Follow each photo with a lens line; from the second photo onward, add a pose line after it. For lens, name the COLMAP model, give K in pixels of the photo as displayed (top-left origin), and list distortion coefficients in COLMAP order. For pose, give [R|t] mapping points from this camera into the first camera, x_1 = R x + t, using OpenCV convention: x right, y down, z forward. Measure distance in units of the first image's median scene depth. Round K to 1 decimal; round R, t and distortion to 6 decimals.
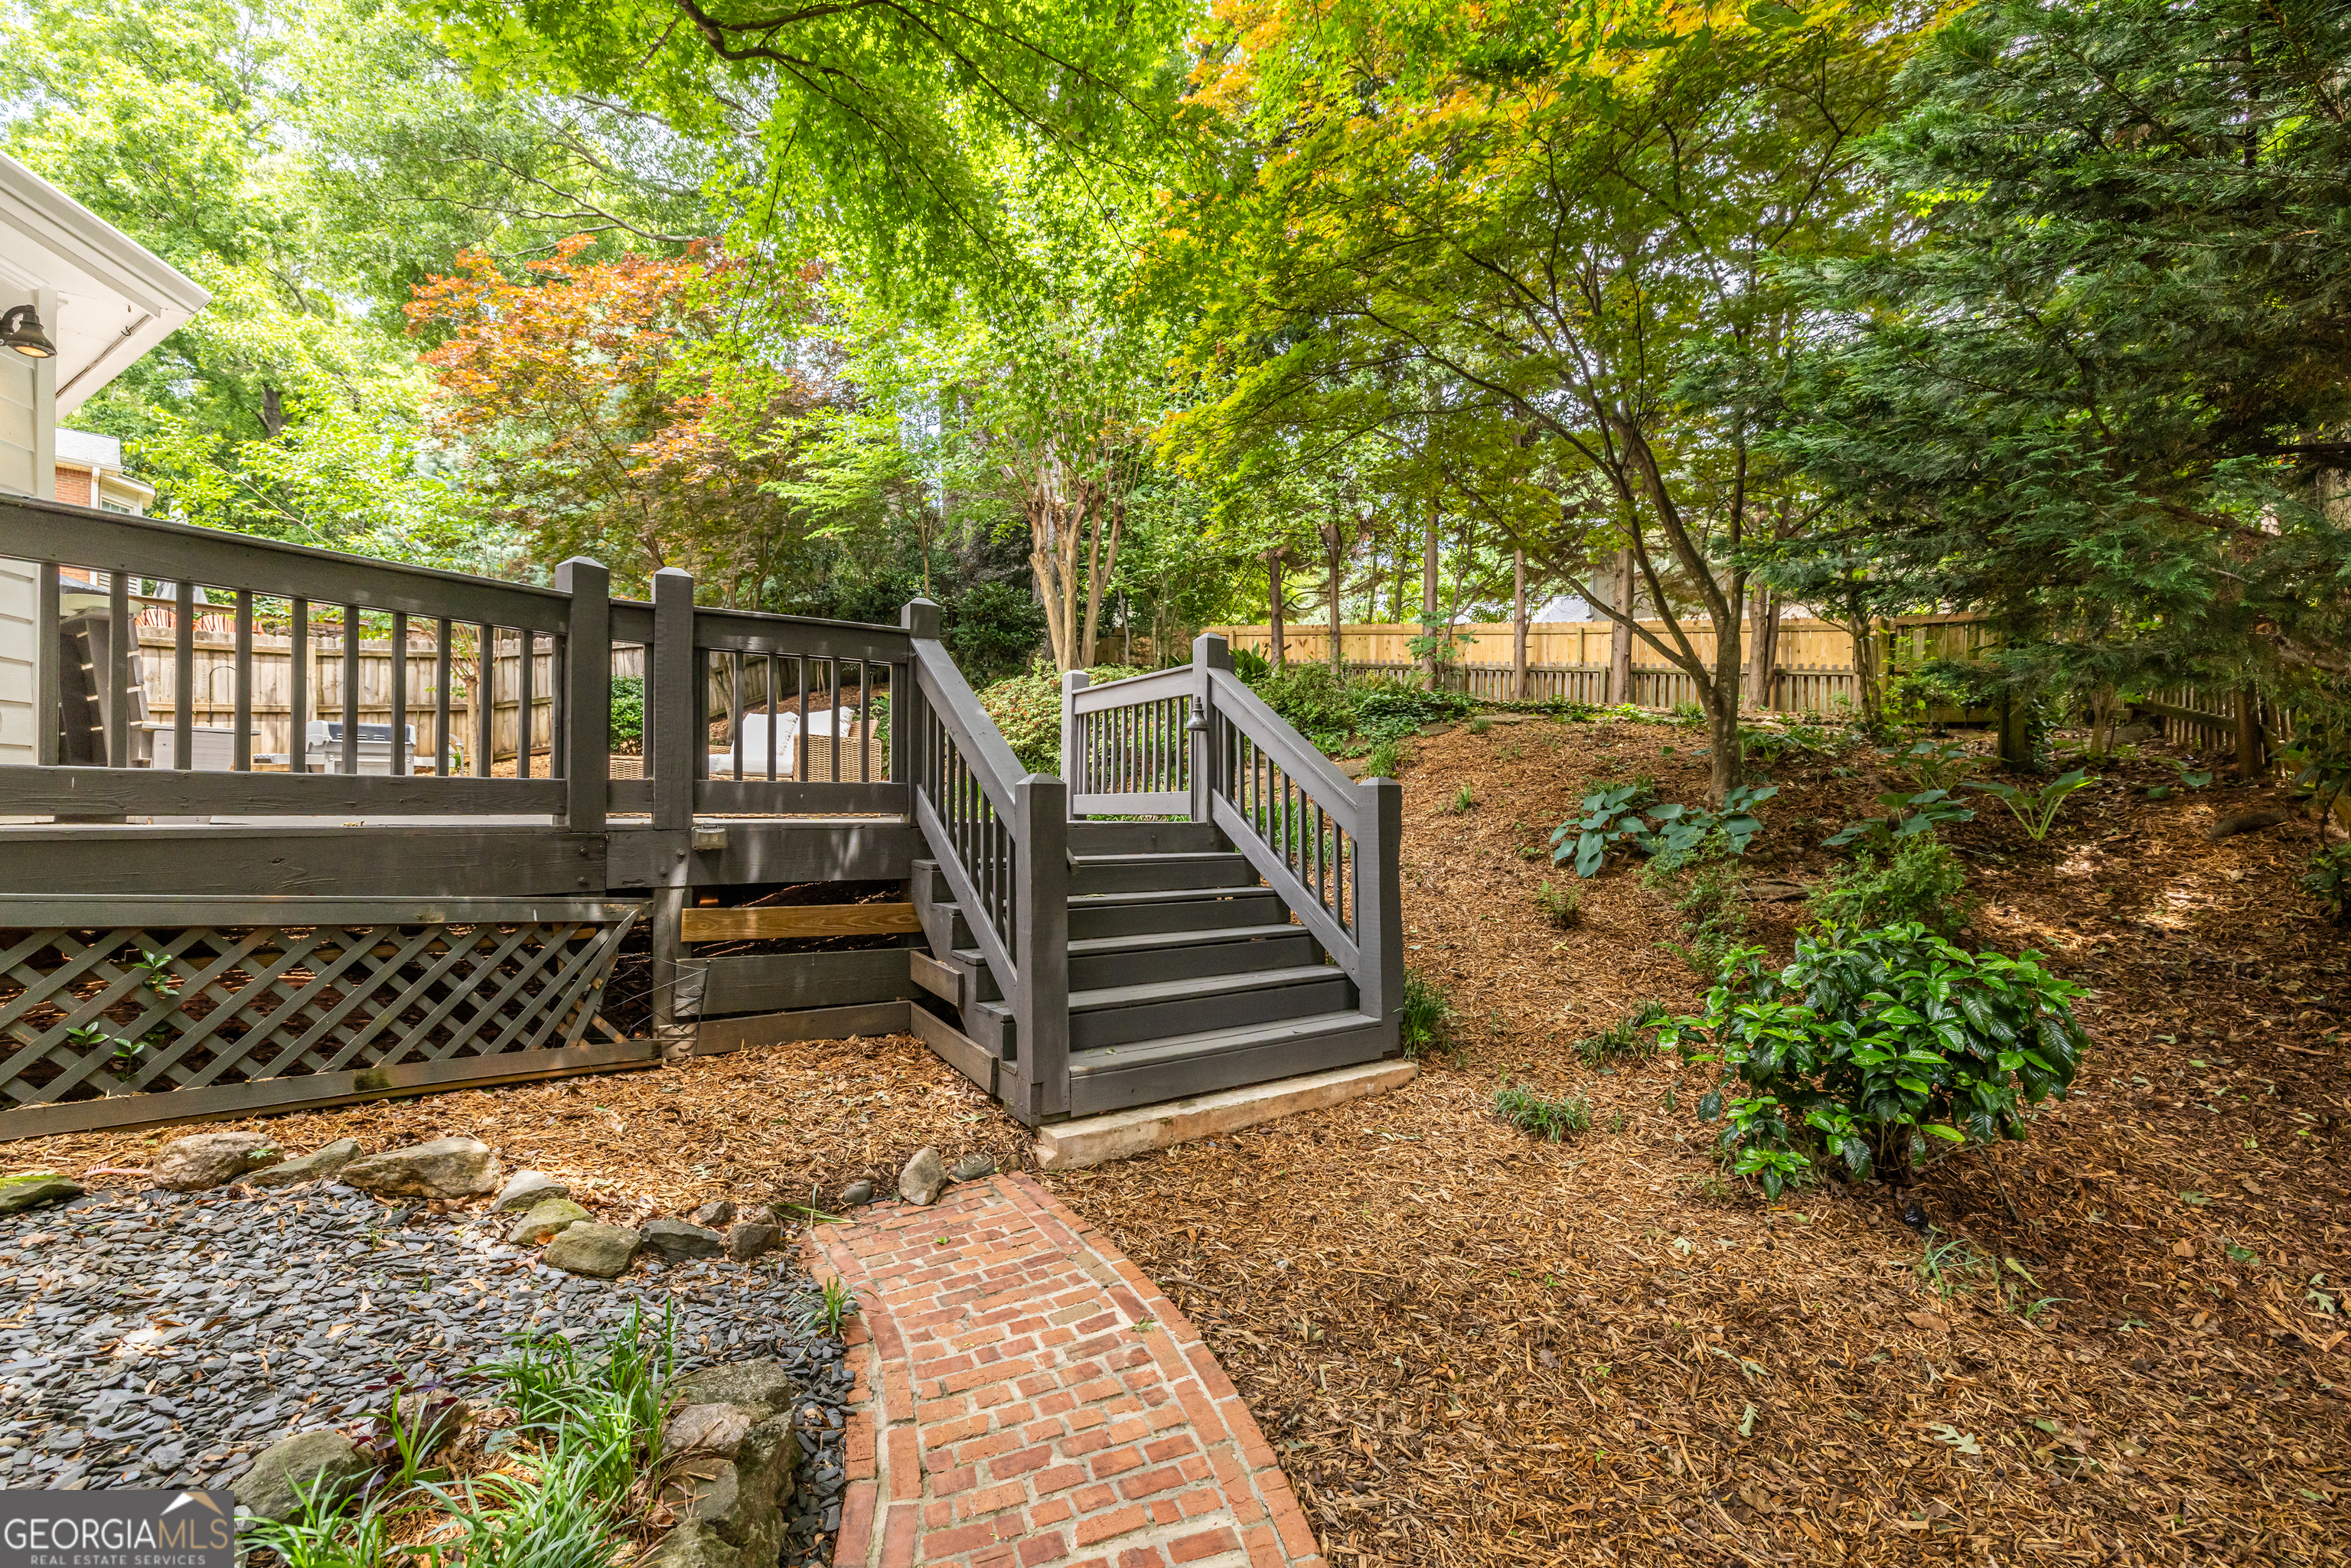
lens RADIAL K [[996.3, 0, 1175.5], [0, 996.3, 784.0], [0, 0, 1]] dist [0.000284, -0.000023]
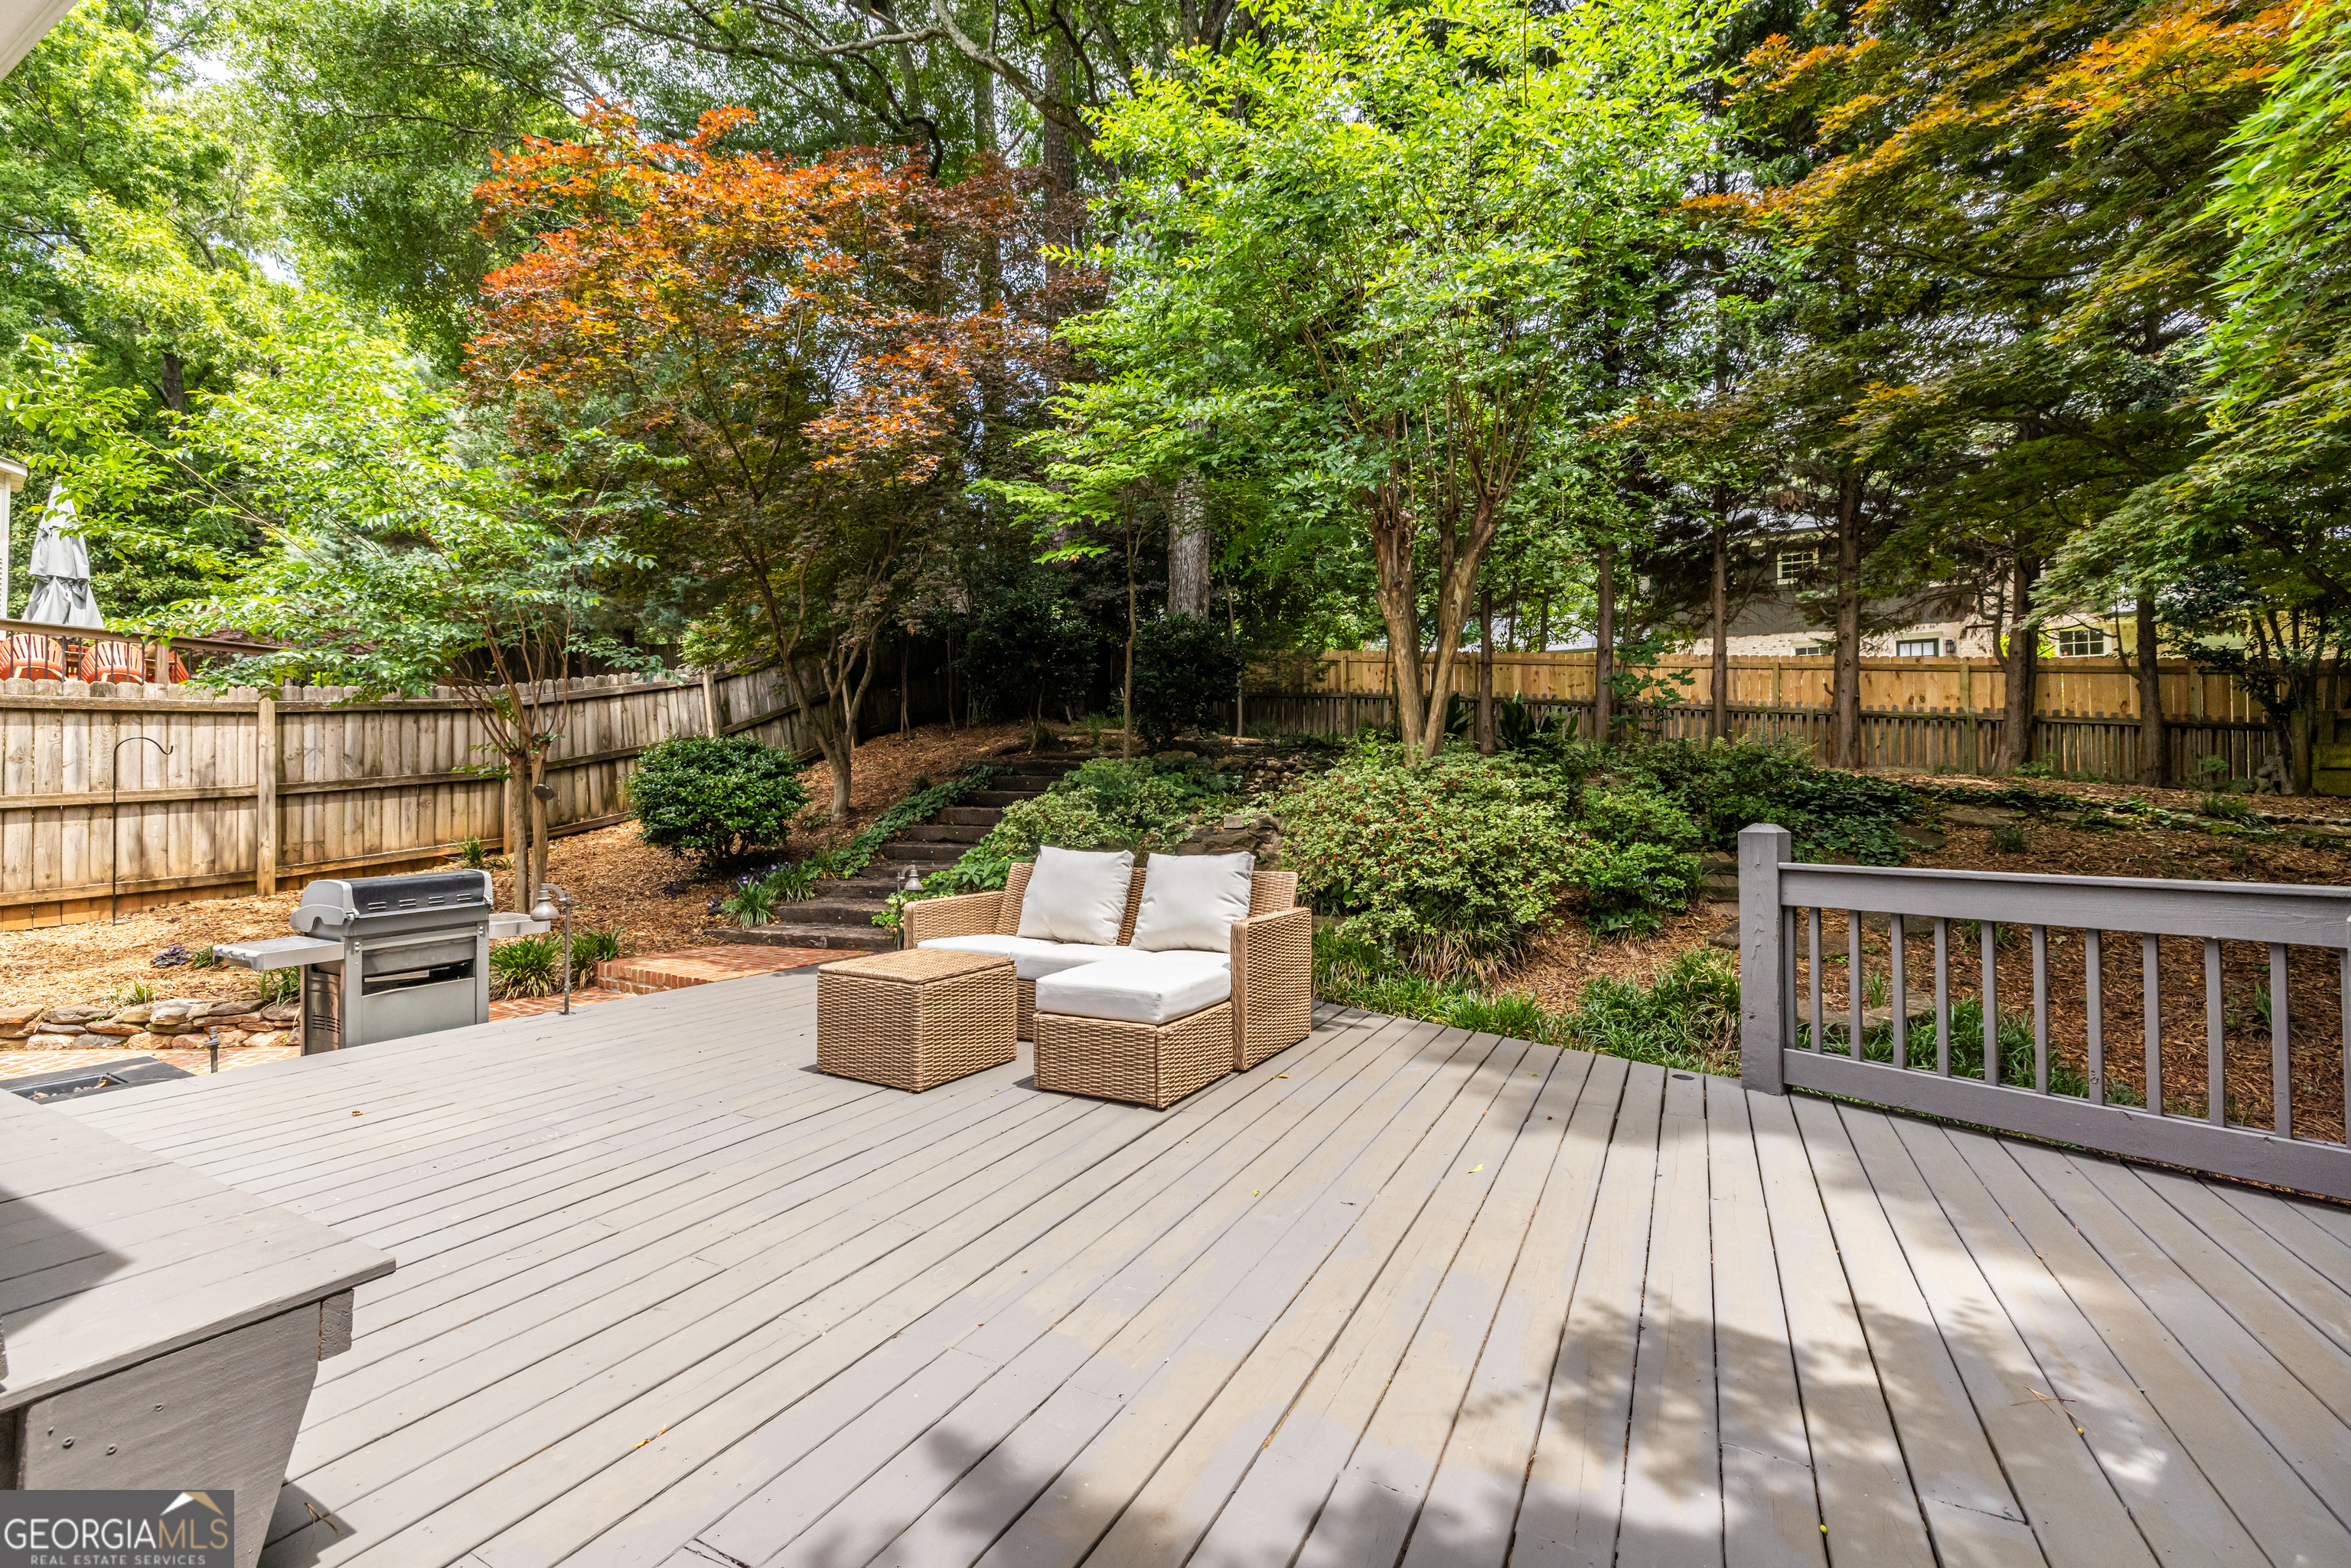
lens RADIAL K [[979.5, 0, 1184.2], [0, 979.5, 770.3], [0, 0, 1]] dist [-0.001973, 0.000164]
pose [[0.997265, -0.000098, 0.073902, -0.168840], [0.000833, 0.999951, -0.009908, -0.049537], [-0.073898, 0.009943, 0.997216, 0.164669]]
